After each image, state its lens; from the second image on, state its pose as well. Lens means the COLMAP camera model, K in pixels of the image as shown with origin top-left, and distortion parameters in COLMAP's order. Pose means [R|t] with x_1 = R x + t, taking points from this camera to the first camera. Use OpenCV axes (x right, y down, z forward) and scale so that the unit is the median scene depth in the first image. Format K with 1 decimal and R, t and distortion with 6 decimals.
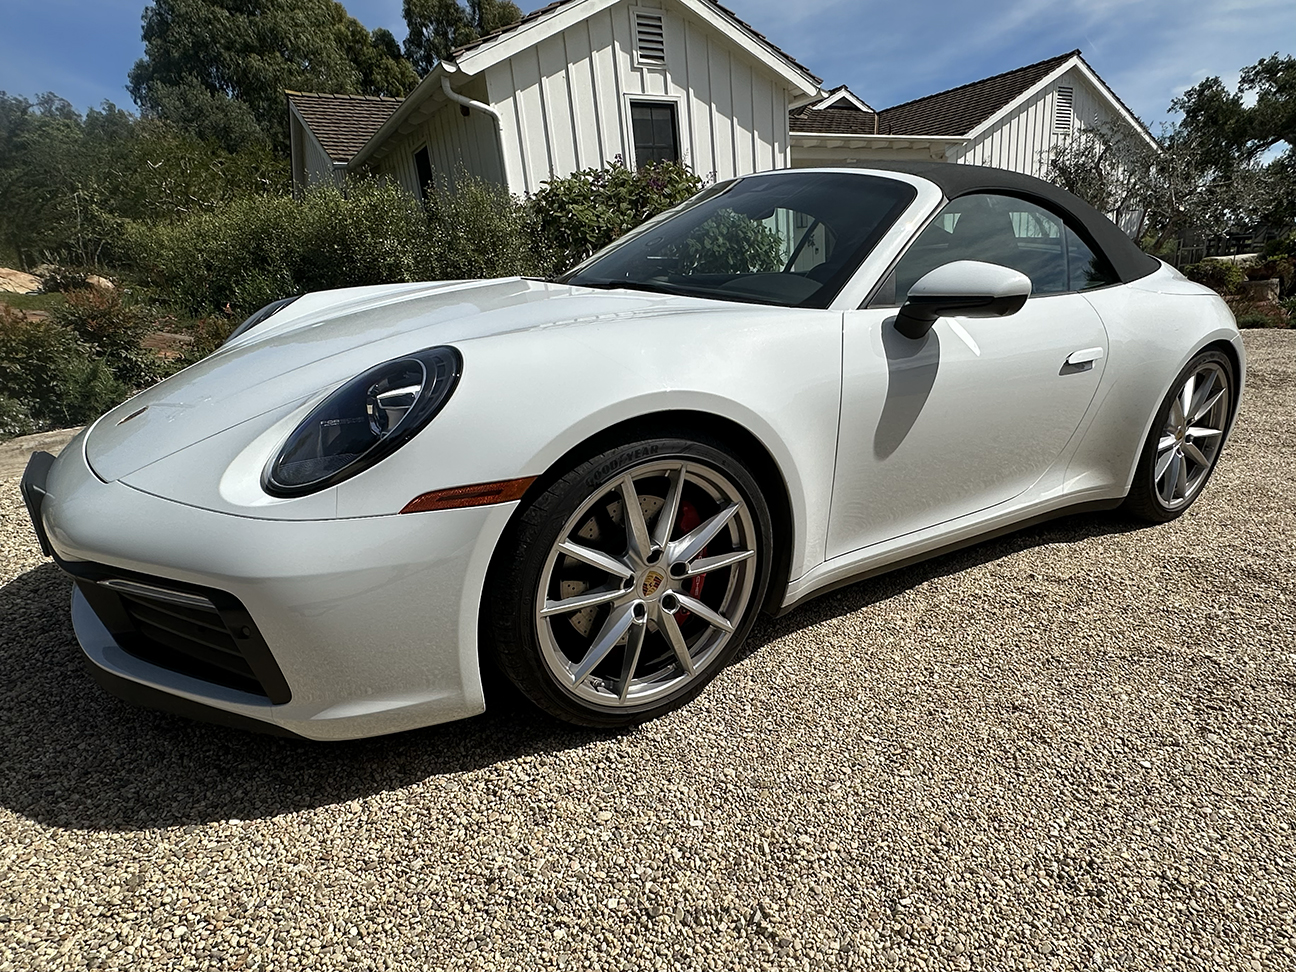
lens RADIAL K [[737.5, 0, 647.7], [0, 737.5, 534.5], [0, 0, 1]] dist [0.000700, 0.000644]
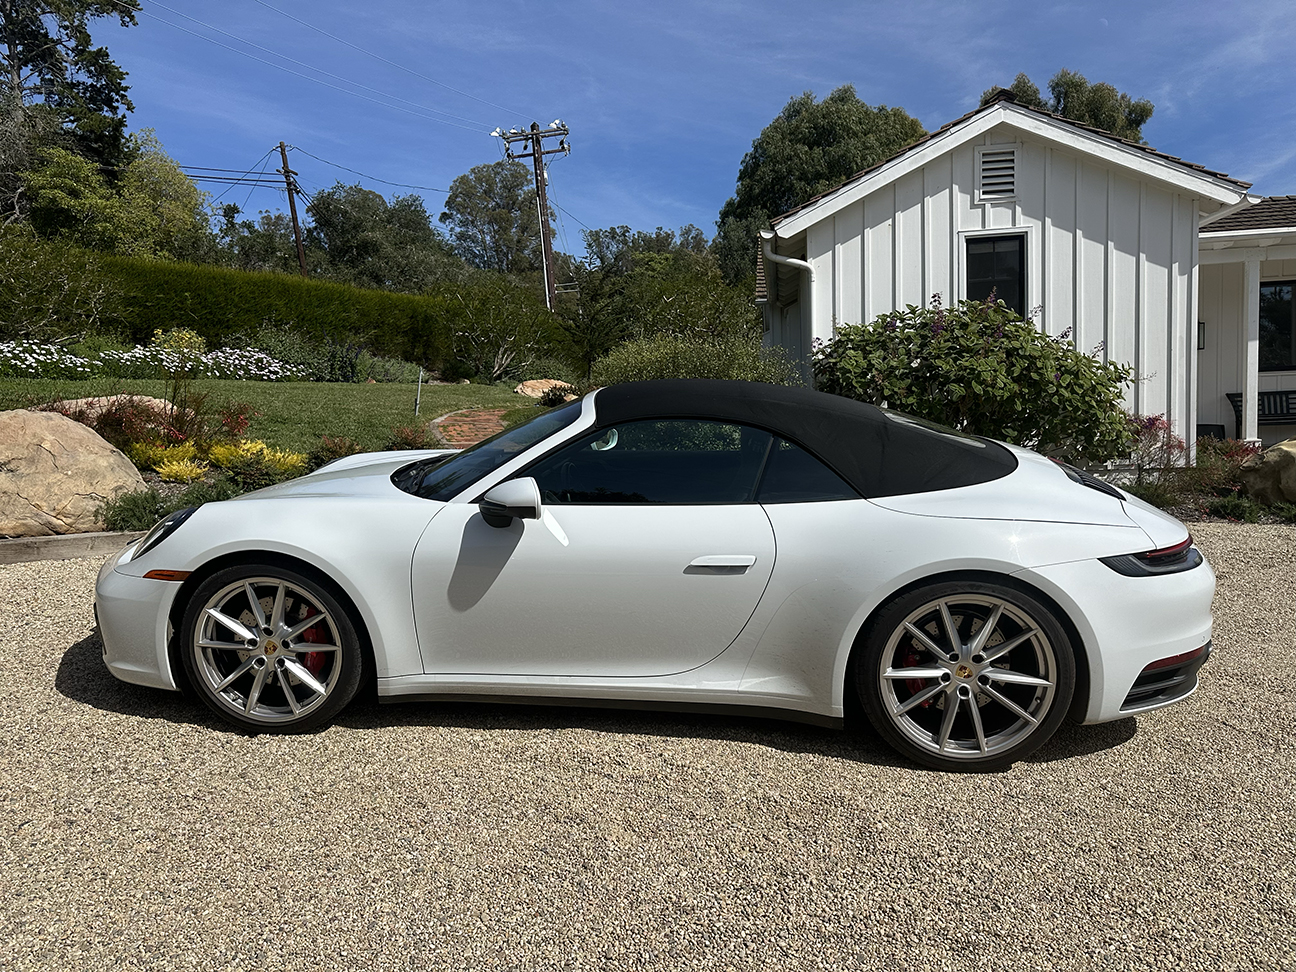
lens RADIAL K [[919.2, 0, 658.9], [0, 919.2, 480.6], [0, 0, 1]] dist [0.071227, -0.114724]
pose [[0.757516, 0.087151, -0.646973, 1.453024], [-0.224582, 0.965348, -0.132916, -0.159767], [0.612970, 0.245985, 0.750839, -0.120399]]
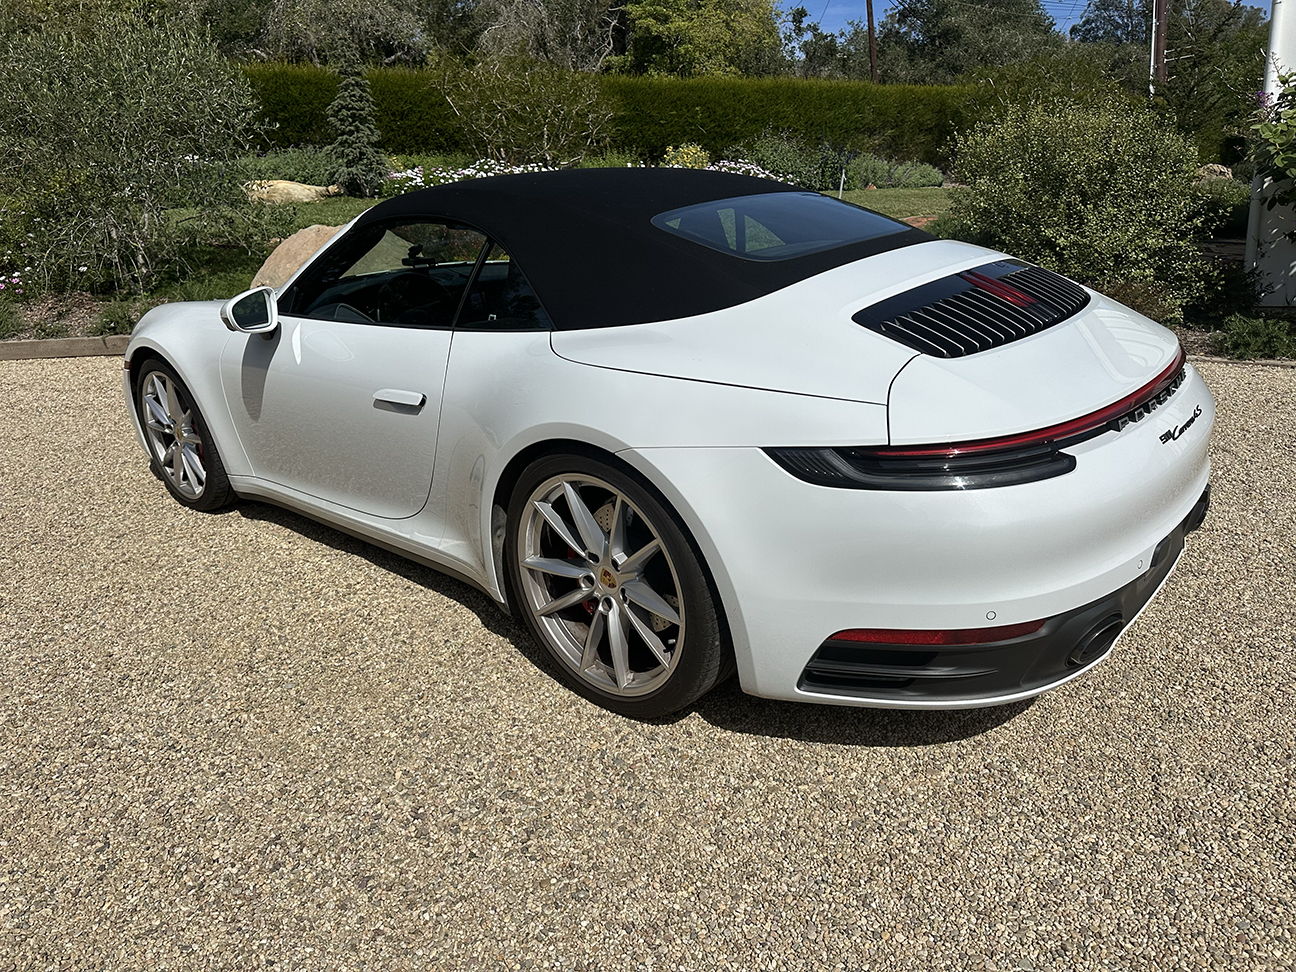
lens RADIAL K [[919.2, 0, 658.9], [0, 919.2, 480.6], [0, 0, 1]] dist [0.071227, -0.114724]
pose [[0.210063, 0.291420, -0.933246, 1.851731], [-0.284022, 0.931568, 0.226966, -0.523661], [0.935524, 0.217385, 0.278458, 1.055994]]
